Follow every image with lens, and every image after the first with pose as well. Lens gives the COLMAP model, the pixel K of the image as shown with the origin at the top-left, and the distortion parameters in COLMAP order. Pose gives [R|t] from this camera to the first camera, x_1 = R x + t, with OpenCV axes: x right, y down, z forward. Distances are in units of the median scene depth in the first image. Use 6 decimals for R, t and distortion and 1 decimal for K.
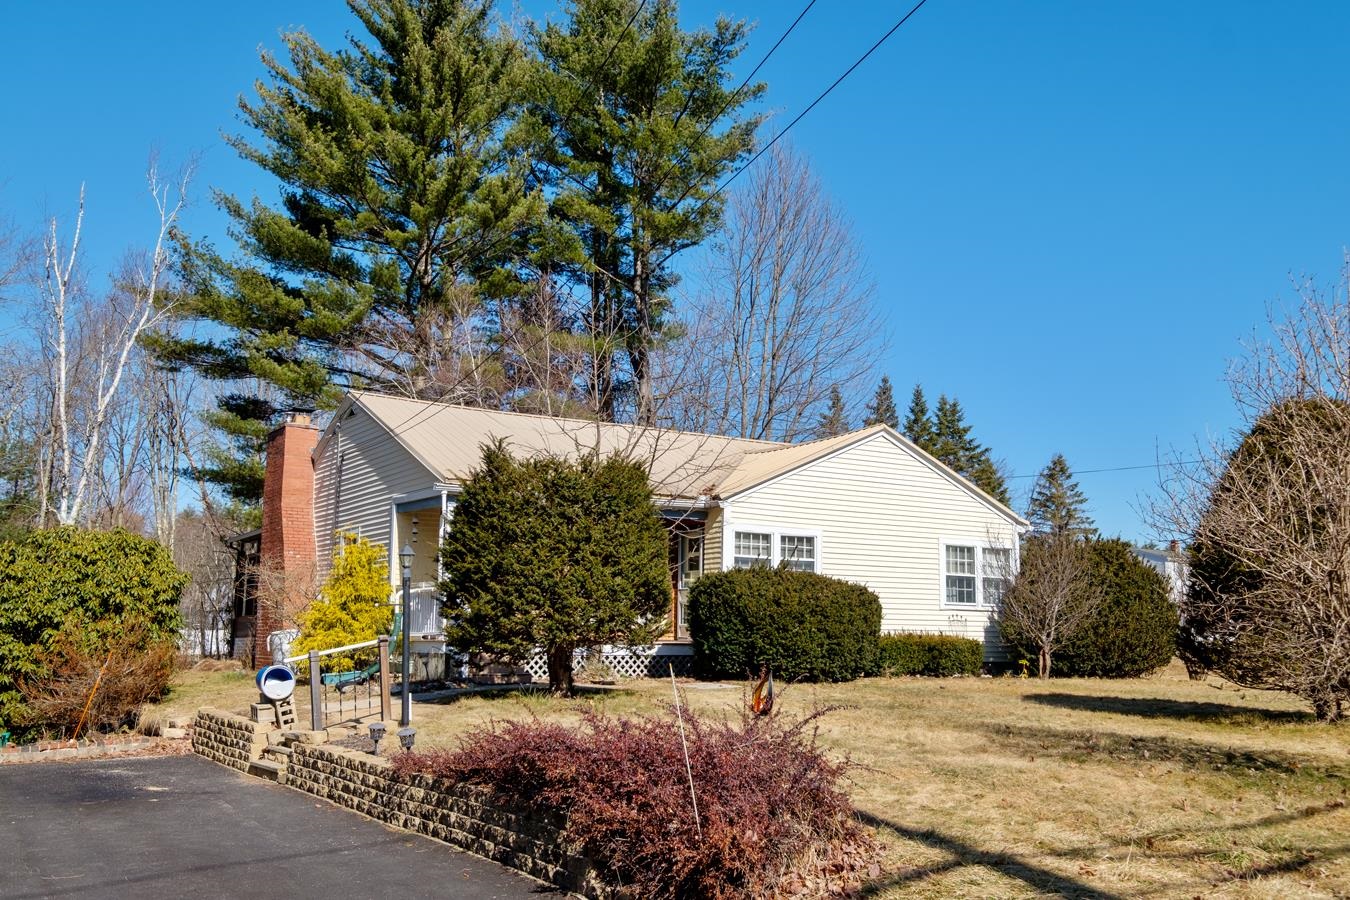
lens RADIAL K [[1245.9, 0, 675.5], [0, 1245.9, 445.8], [0, 0, 1]] dist [-0.033121, 0.000000]
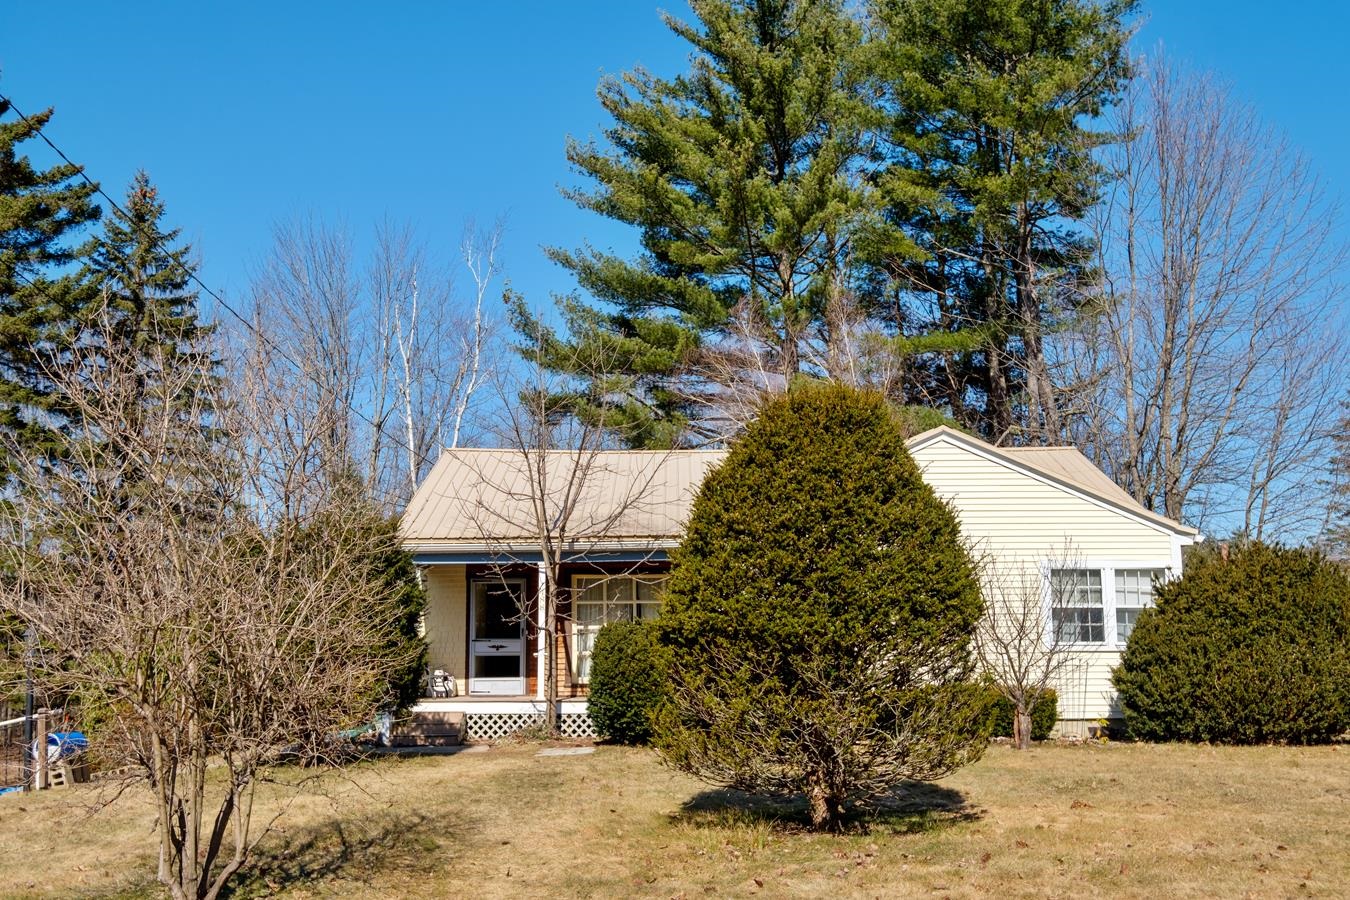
lens RADIAL K [[1381.0, 0, 719.9], [0, 1381.0, 437.6], [0, 0, 1]] dist [0.001163, 0.000000]
pose [[0.847988, -0.100829, -0.520336, 0.483482], [0.096147, 0.994714, -0.036064, 0.008248], [0.521221, -0.019447, 0.853200, 0.142214]]
